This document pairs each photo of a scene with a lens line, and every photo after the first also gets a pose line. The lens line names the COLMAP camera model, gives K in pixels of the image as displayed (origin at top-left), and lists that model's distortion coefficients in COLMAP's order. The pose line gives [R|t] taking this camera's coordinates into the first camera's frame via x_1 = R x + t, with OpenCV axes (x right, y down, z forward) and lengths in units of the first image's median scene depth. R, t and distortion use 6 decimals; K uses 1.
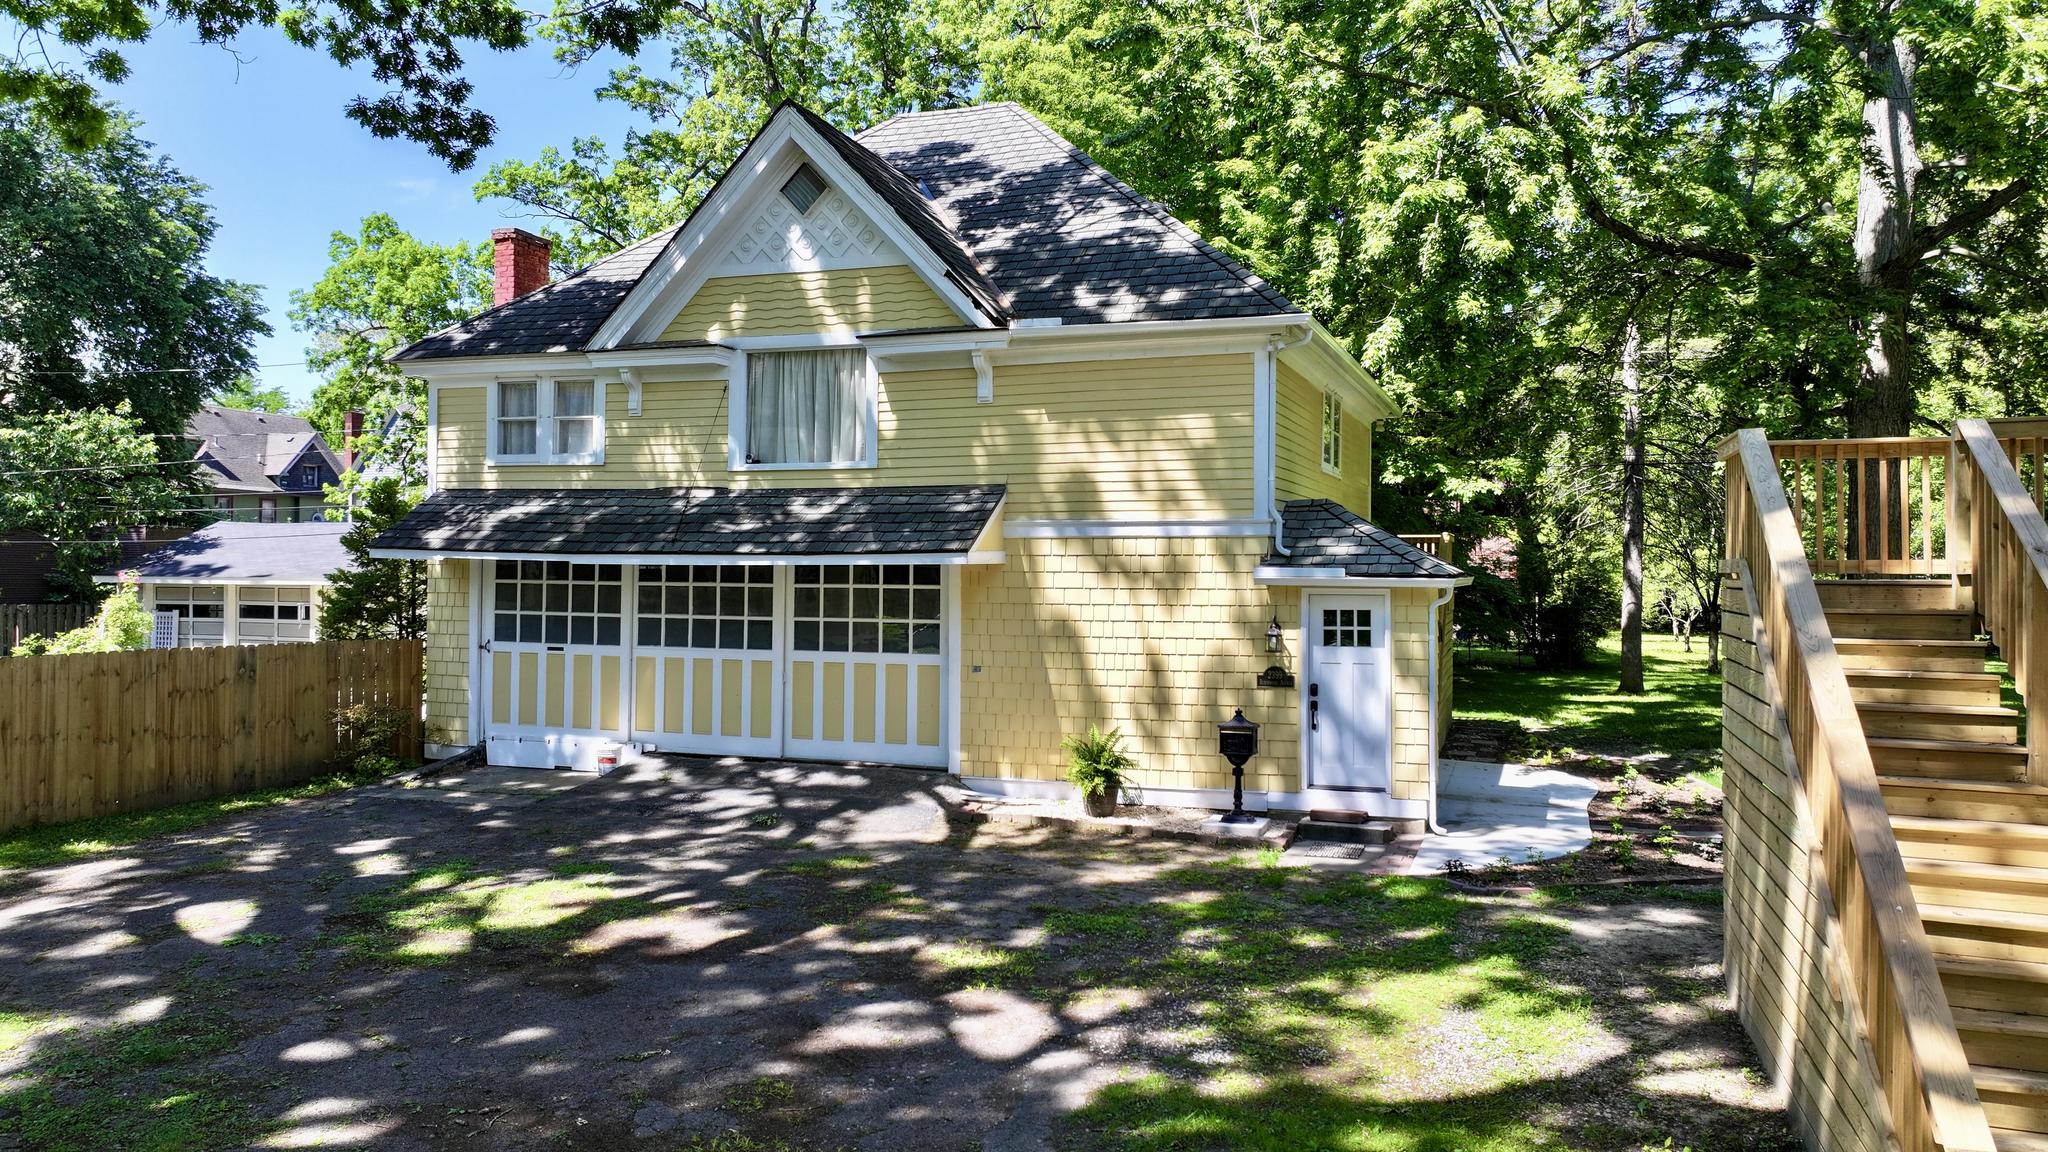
lens RADIAL K [[1437.6, 0, 1026.1], [0, 1437.6, 566.5], [0, 0, 1]] dist [0.008018, 0.001229]
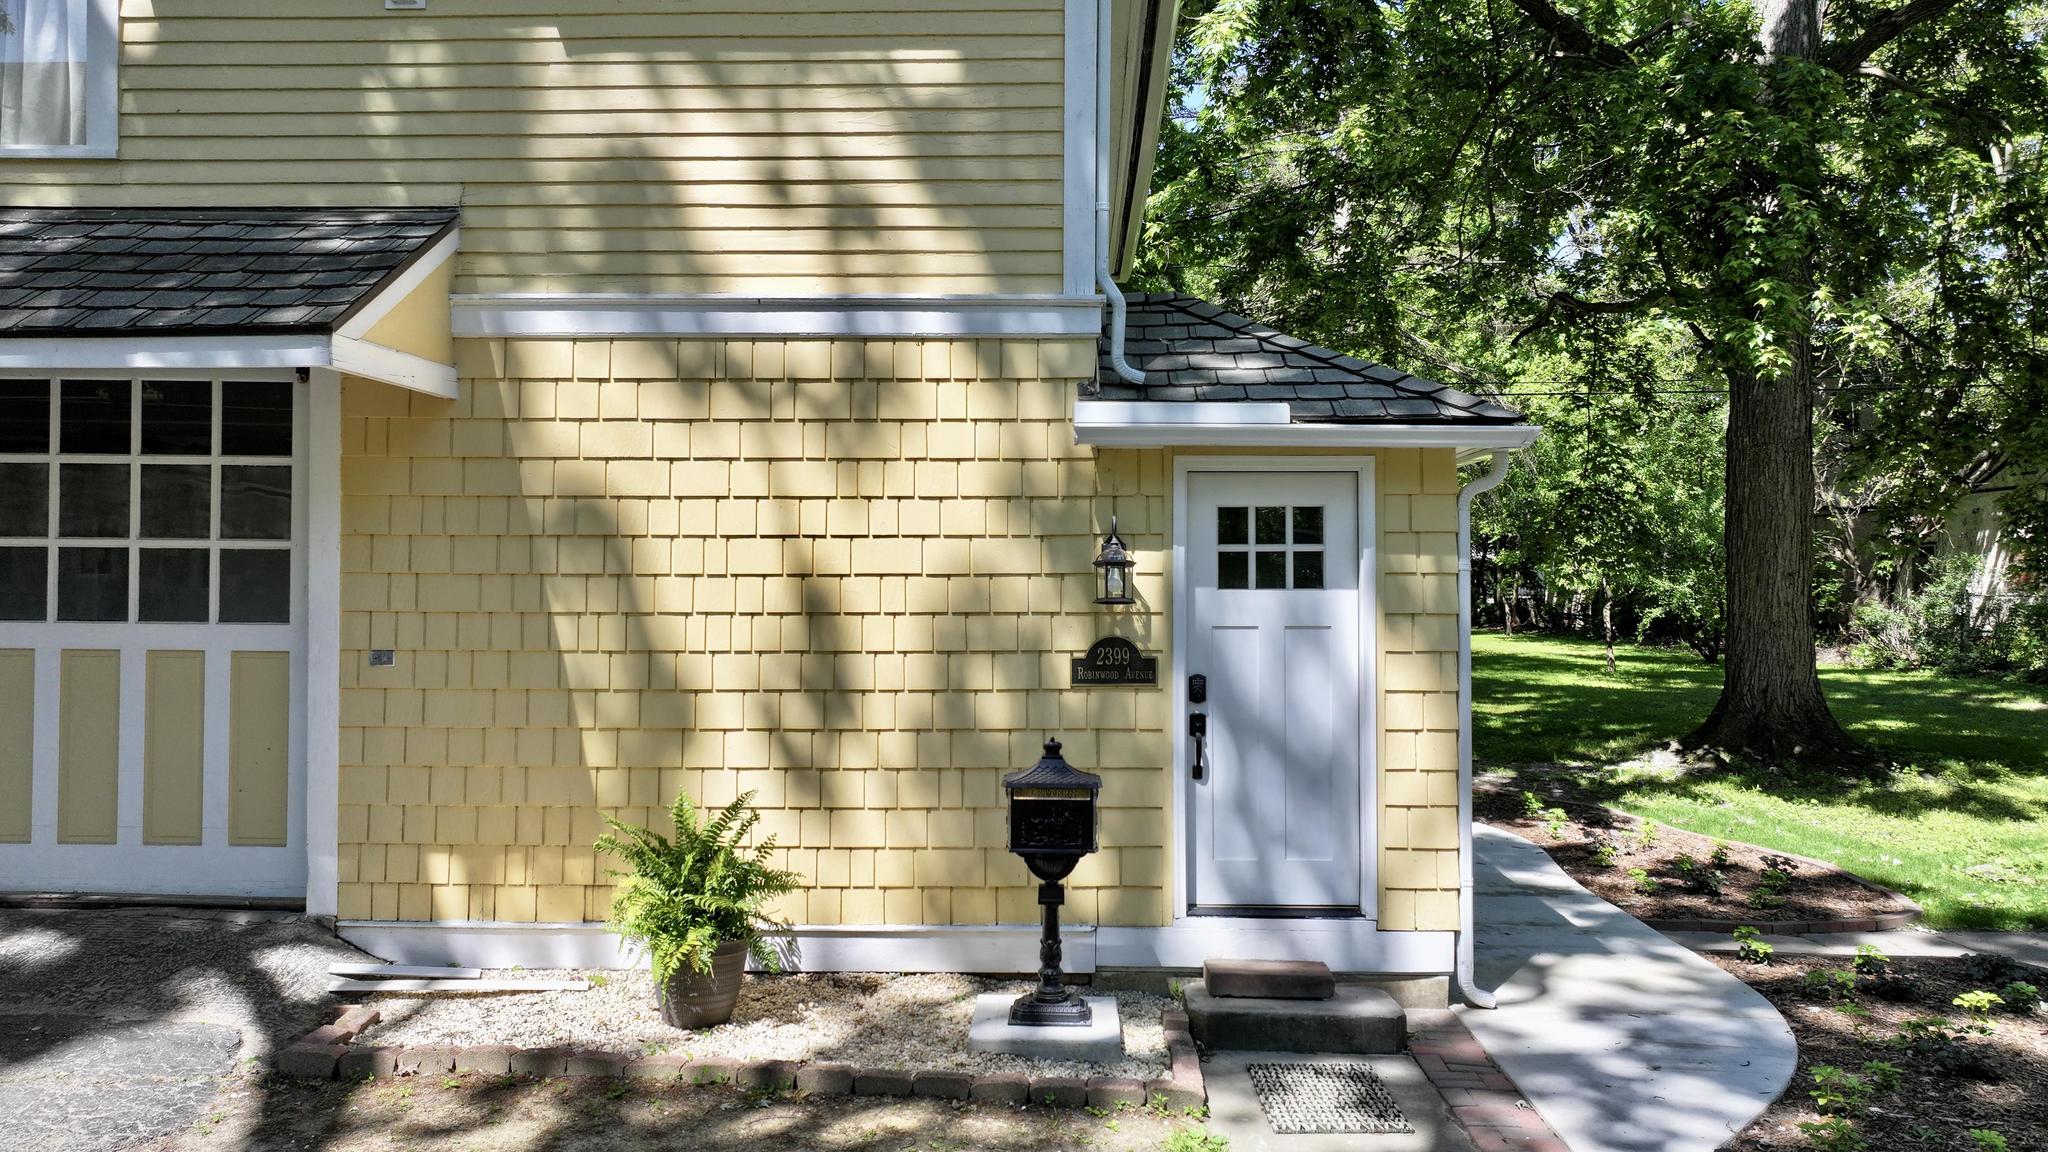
lens RADIAL K [[1469.5, 0, 1035.7], [0, 1469.5, 571.9], [0, 0, 1]] dist [0.006841, 0.002458]
pose [[0.949794, 0.002167, 0.312867, 0.010742], [-0.002563, 0.999996, 0.000855, 0.043682], [-0.312864, -0.001614, 0.949796, 0.511681]]
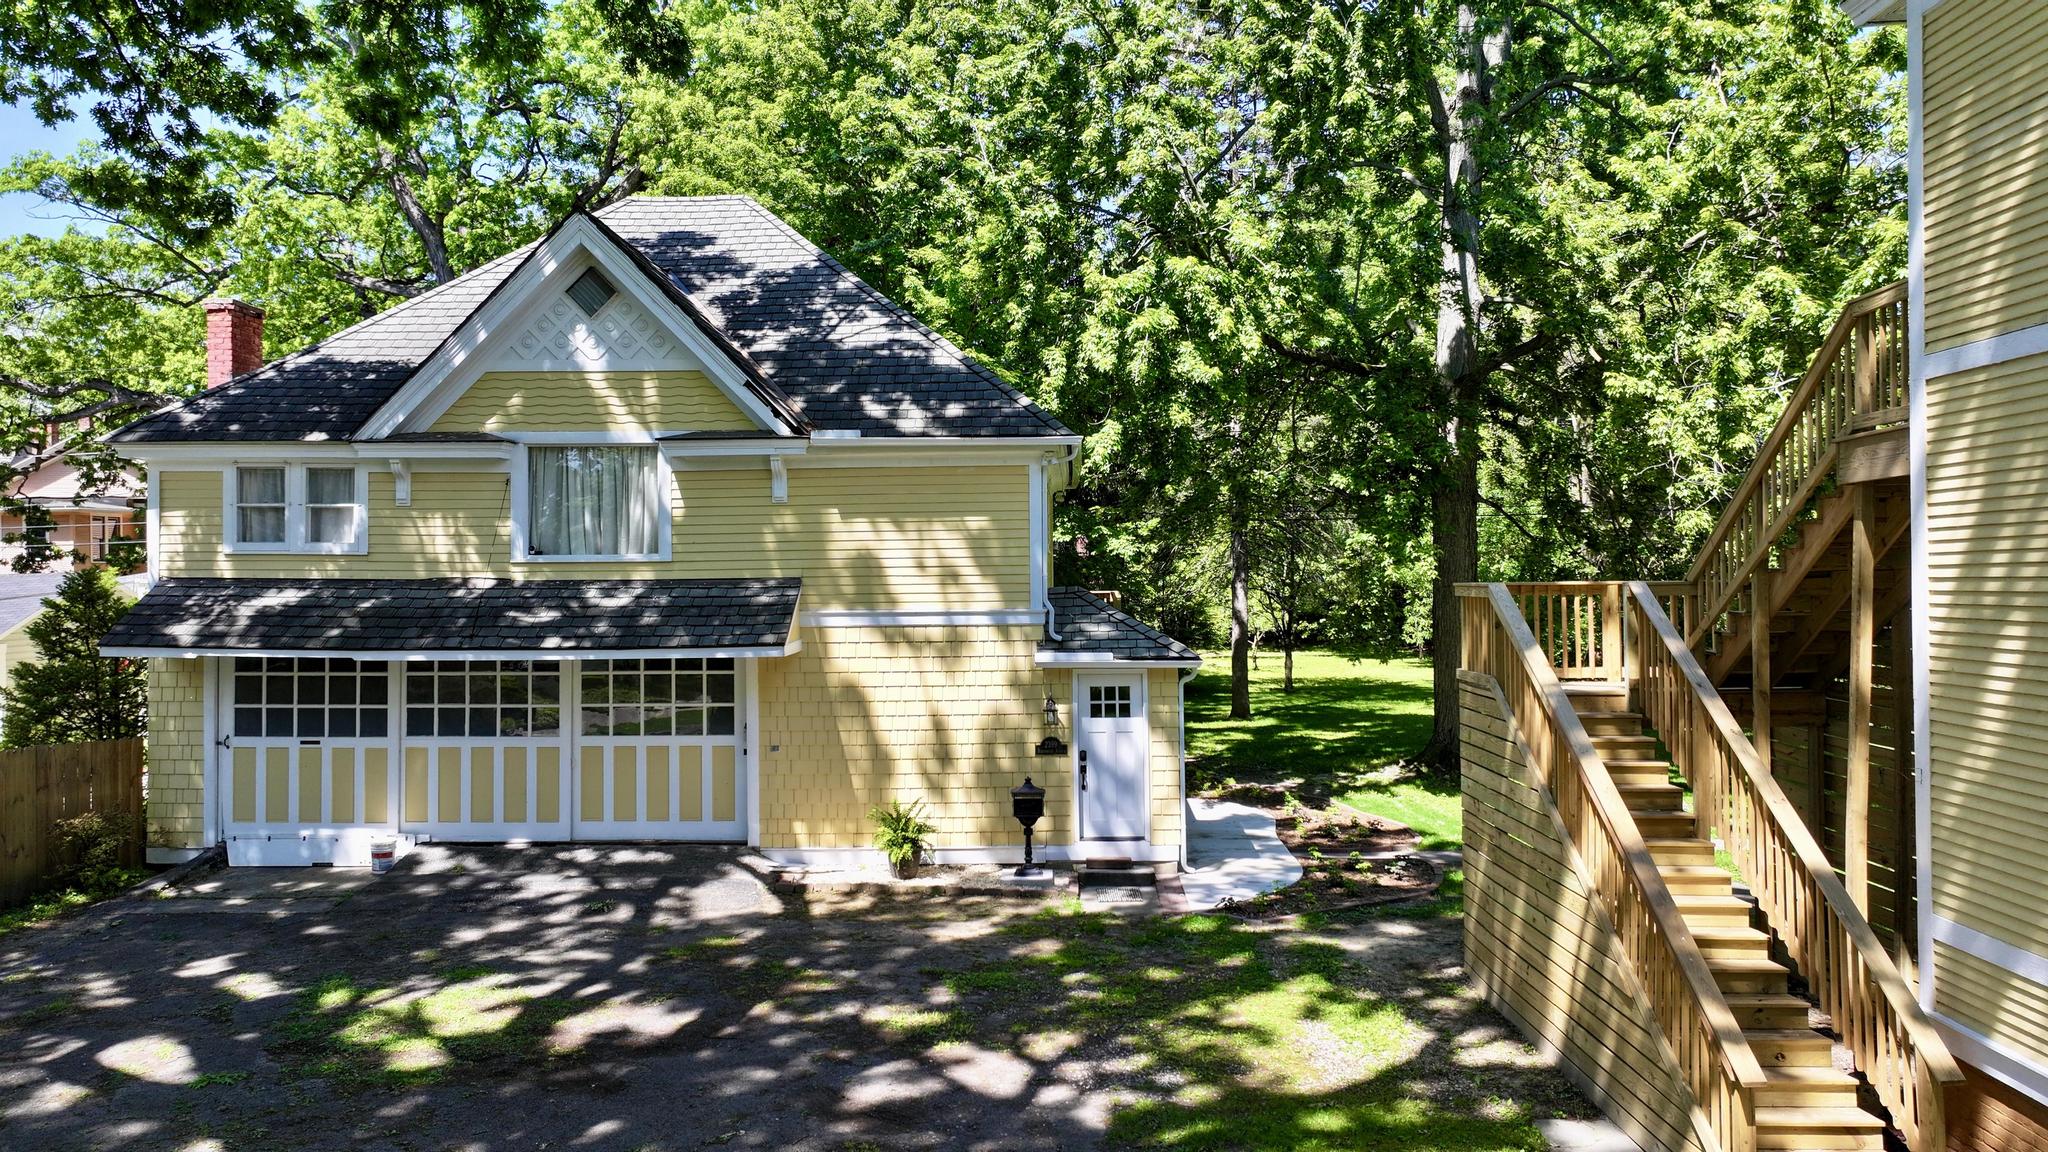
lens RADIAL K [[1484.5, 0, 1028.3], [0, 1484.5, 571.3], [0, 0, 1]] dist [0.006162, 0.000980]
pose [[0.949442, -0.011133, 0.313746, -0.189588], [0.011771, 0.999931, -0.000141, -0.055326], [-0.313722, 0.003827, 0.949507, -0.112872]]
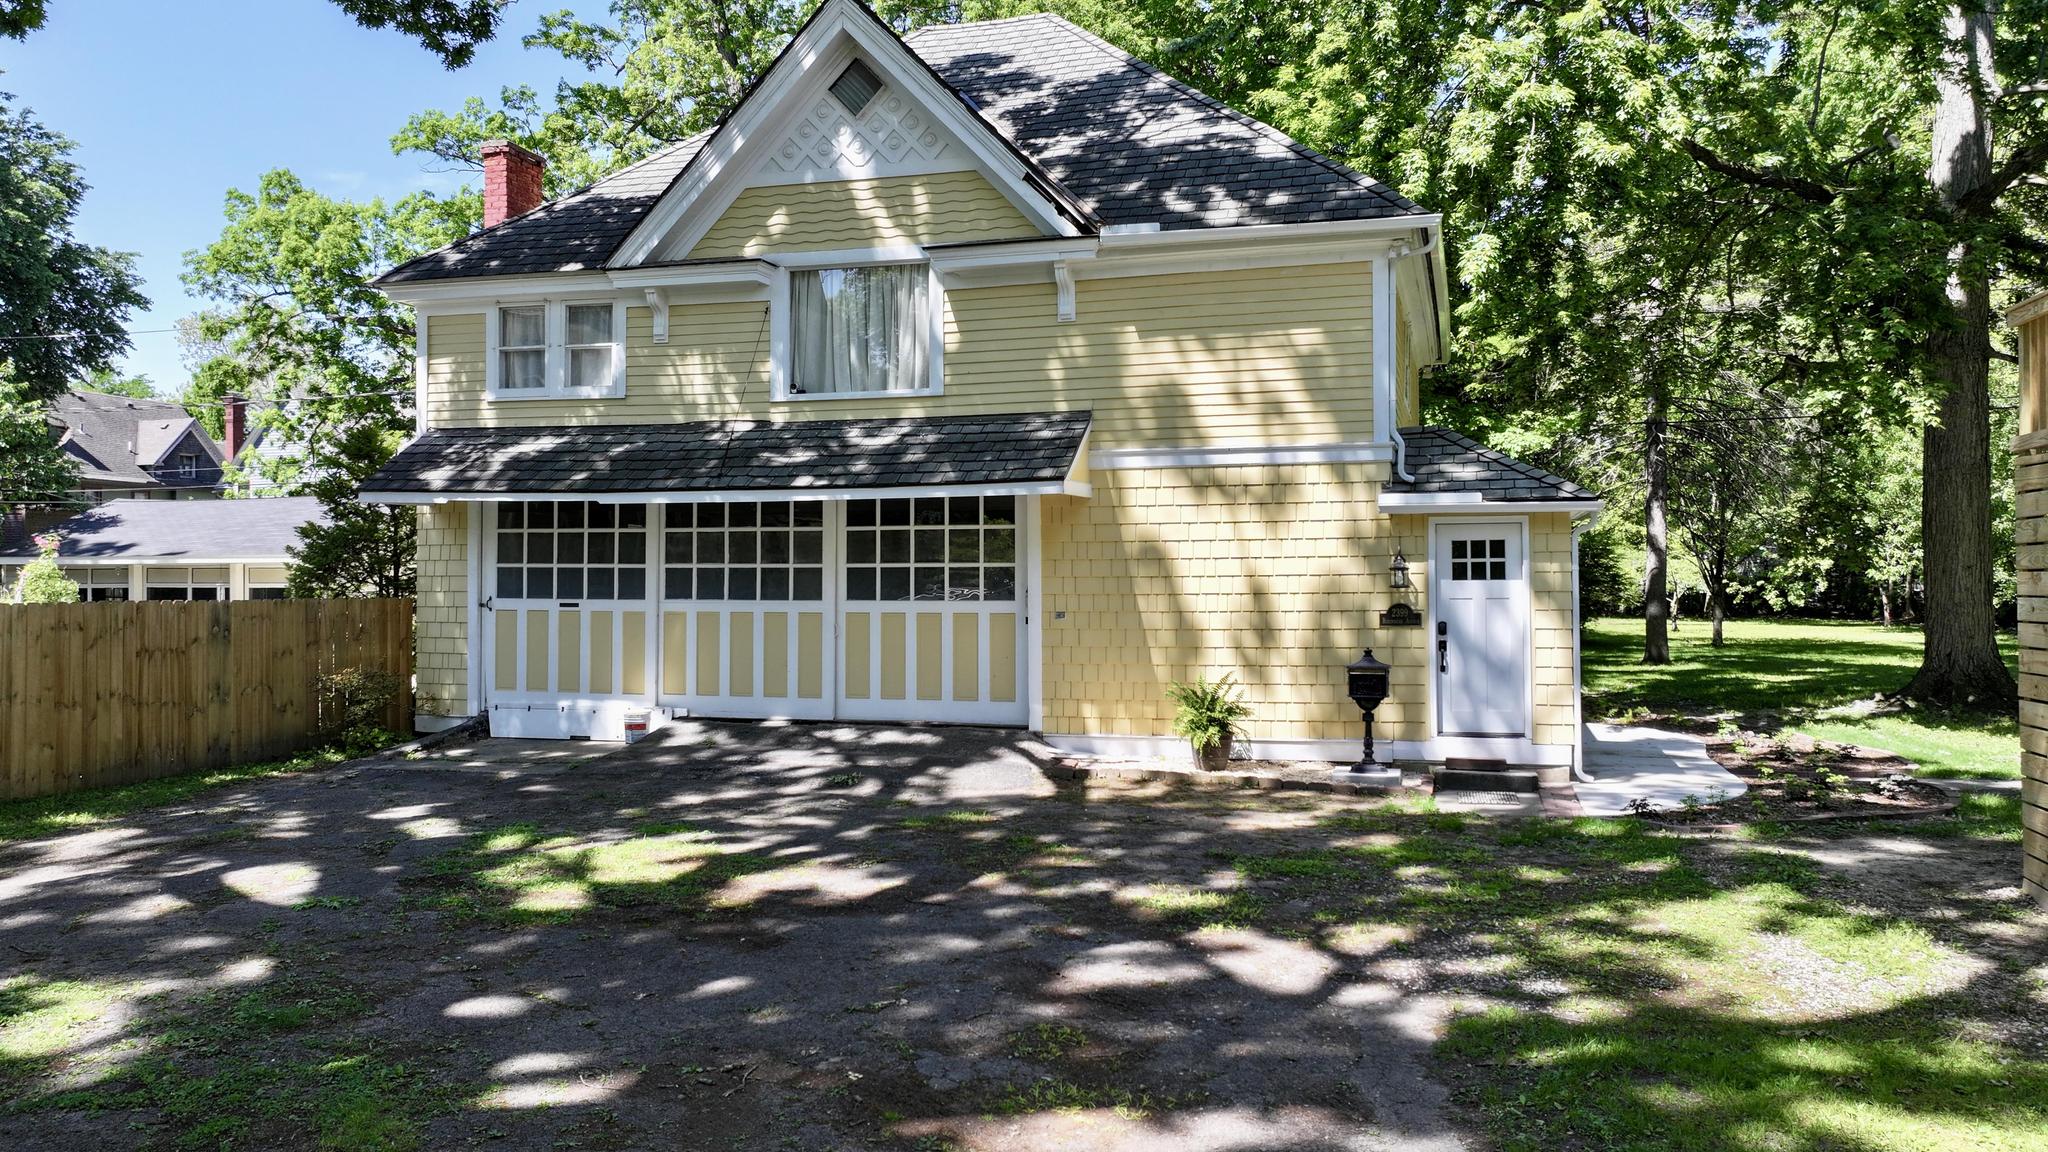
lens RADIAL K [[1498.5, 0, 1023.1], [0, 1498.5, 571.2], [0, 0, 1]] dist [0.003319, 0.009806]
pose [[0.998016, -0.009505, 0.062235, -0.108838], [0.009606, 0.999953, -0.001327, 0.042253], [-0.062219, 0.001922, 0.998061, 0.056075]]
